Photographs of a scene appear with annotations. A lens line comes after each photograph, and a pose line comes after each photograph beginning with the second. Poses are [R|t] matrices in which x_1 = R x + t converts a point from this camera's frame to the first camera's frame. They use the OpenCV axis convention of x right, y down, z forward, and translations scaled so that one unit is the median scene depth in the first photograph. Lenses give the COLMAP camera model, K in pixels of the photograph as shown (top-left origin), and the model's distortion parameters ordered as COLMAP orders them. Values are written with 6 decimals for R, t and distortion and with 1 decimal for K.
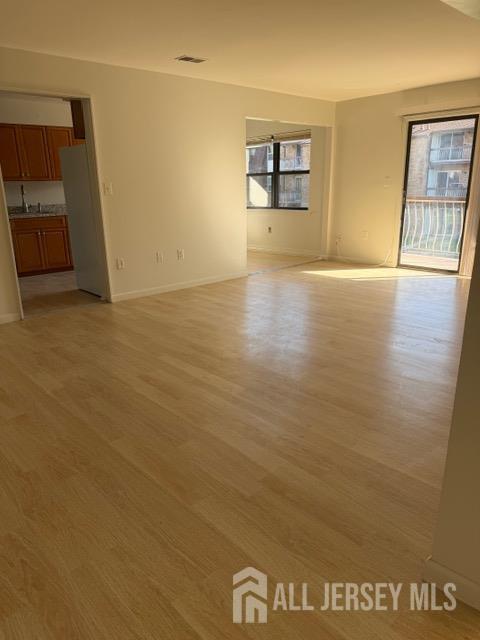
lens RADIAL K [[442.8, 0, 224.0], [0, 442.8, 309.4], [0, 0, 1]] dist [0.029950, -0.011903]
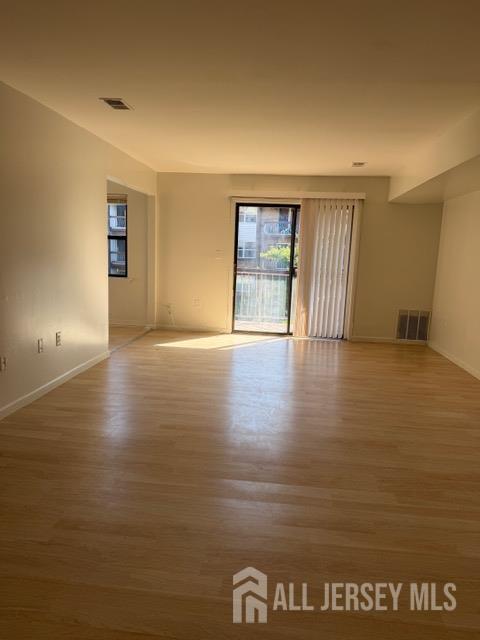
lens RADIAL K [[442.8, 0, 241.0], [0, 442.8, 321.8], [0, 0, 1]] dist [0.029950, -0.011903]
pose [[0.756091, -0.057456, 0.651940, -0.291432], [0.125656, 0.990351, -0.058450, -0.058210], [-0.642290, 0.126114, 0.756015, 0.185333]]
